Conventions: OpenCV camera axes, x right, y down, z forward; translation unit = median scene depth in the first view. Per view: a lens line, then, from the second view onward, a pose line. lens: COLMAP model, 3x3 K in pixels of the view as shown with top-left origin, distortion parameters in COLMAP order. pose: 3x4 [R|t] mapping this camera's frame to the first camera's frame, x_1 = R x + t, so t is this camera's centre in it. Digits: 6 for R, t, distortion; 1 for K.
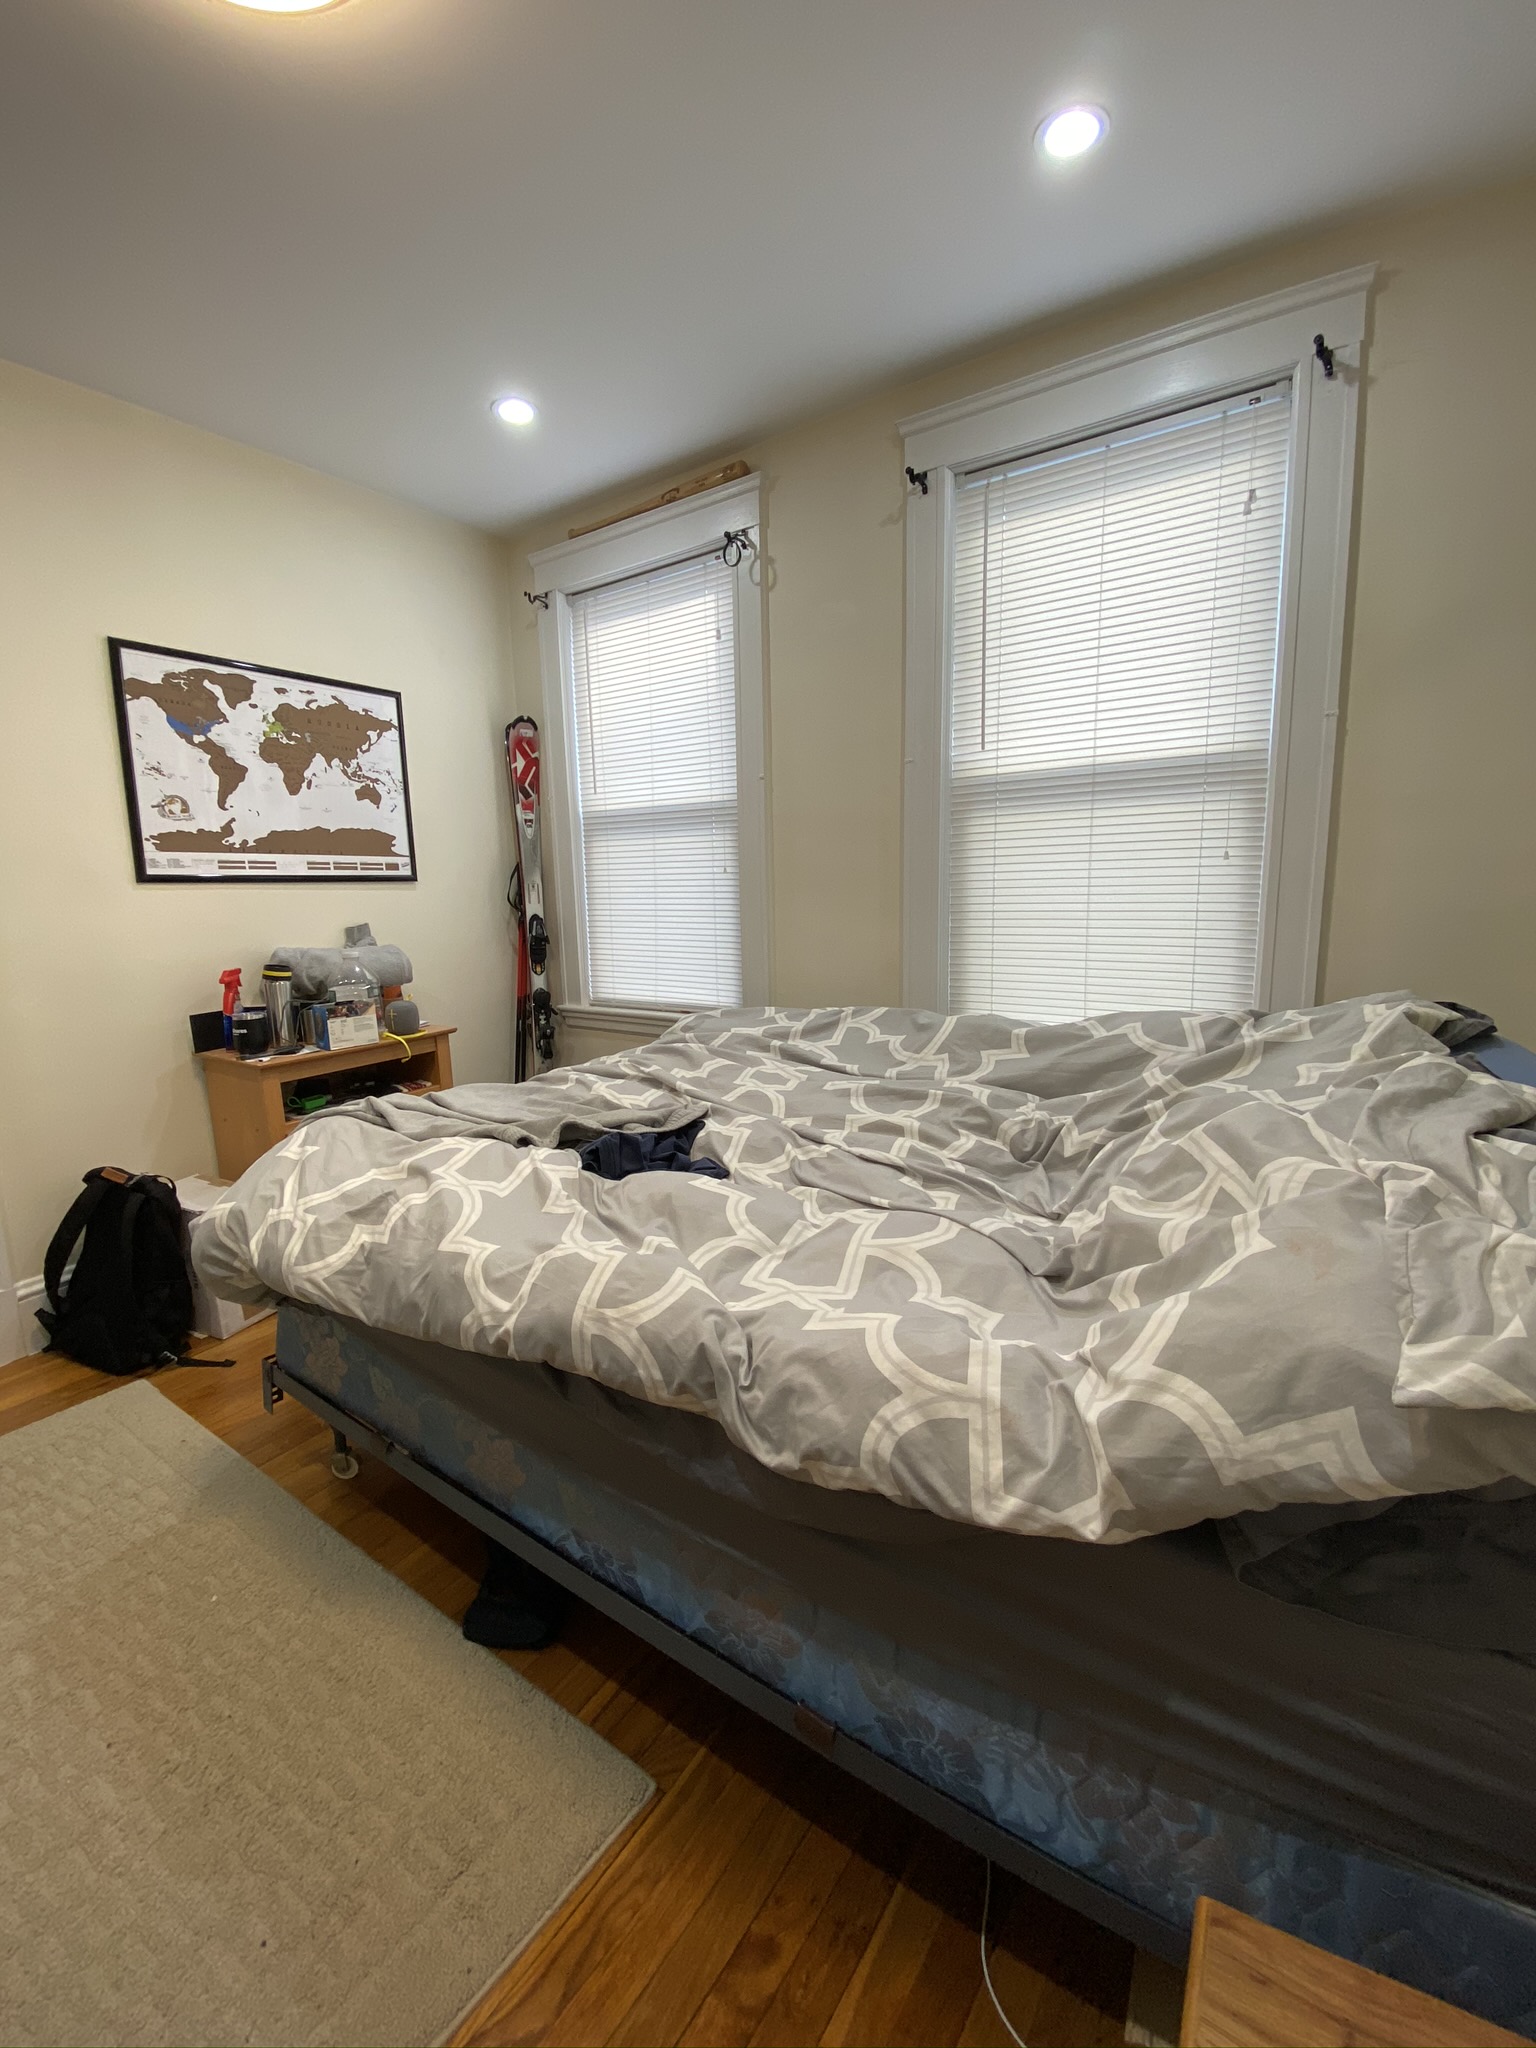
lens RADIAL K [[829.0, 0, 758.3], [0, 829.0, 1014.8], [0, 0, 1]] dist [0.014605, -0.017505]
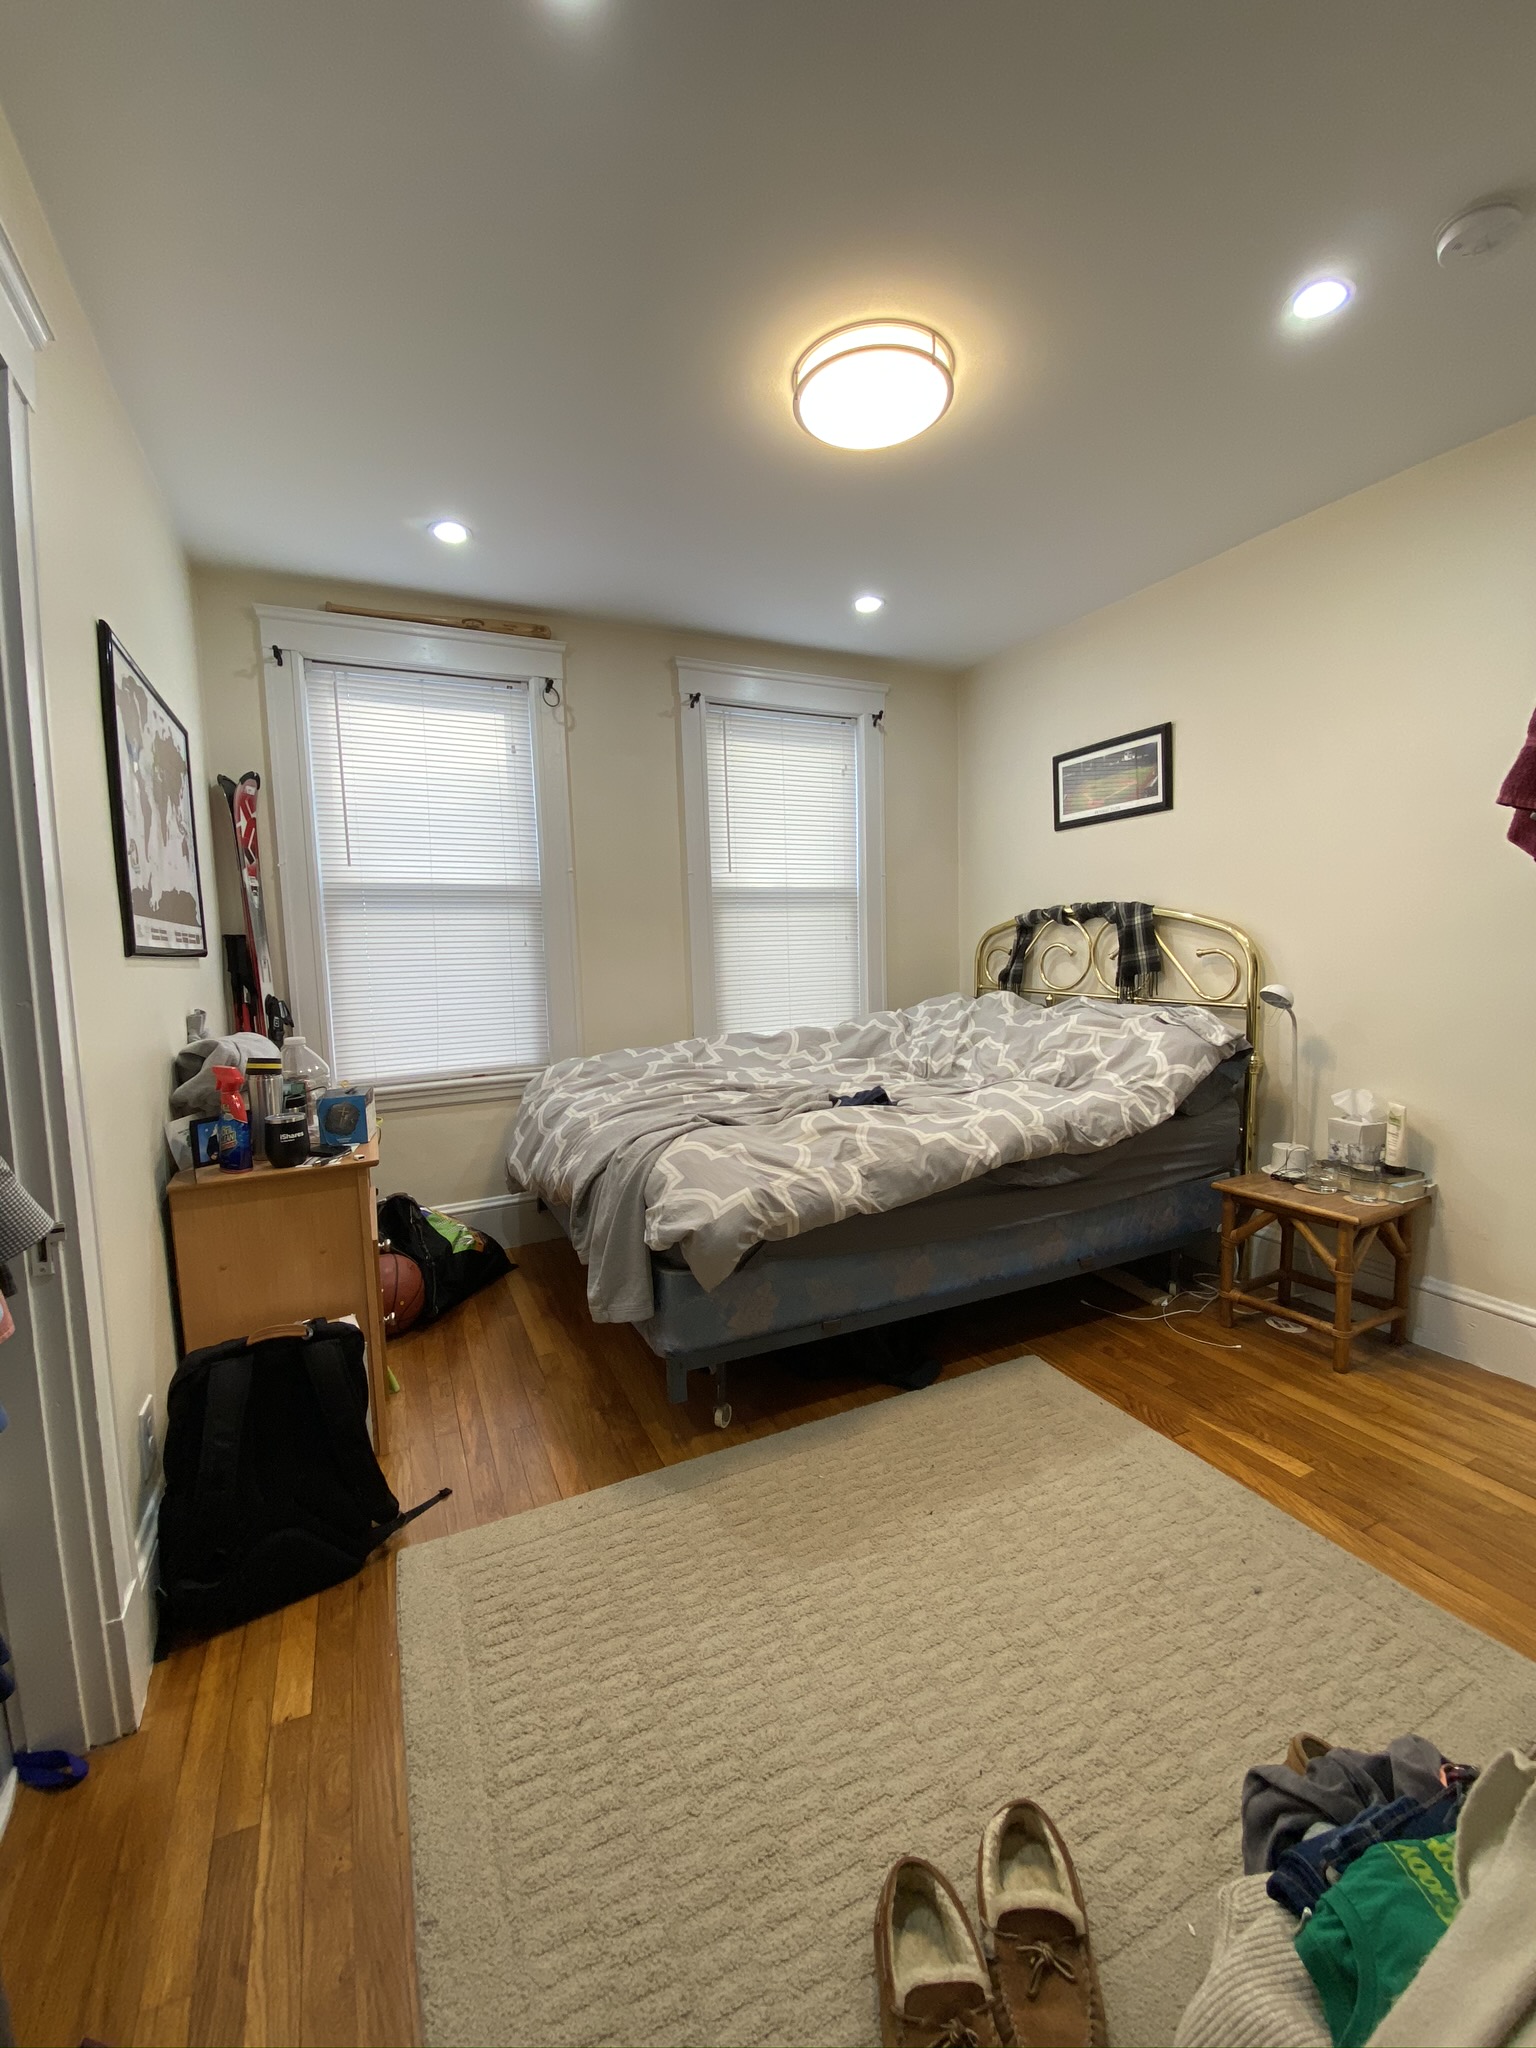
lens RADIAL K [[829.0, 0, 758.3], [0, 829.0, 1014.8], [0, 0, 1]] dist [0.014605, -0.017505]
pose [[0.503217, -0.062767, 0.861878, -1.302440], [0.152887, 0.988092, -0.017307, -0.011972], [-0.850528, 0.140479, 0.506821, 0.218051]]
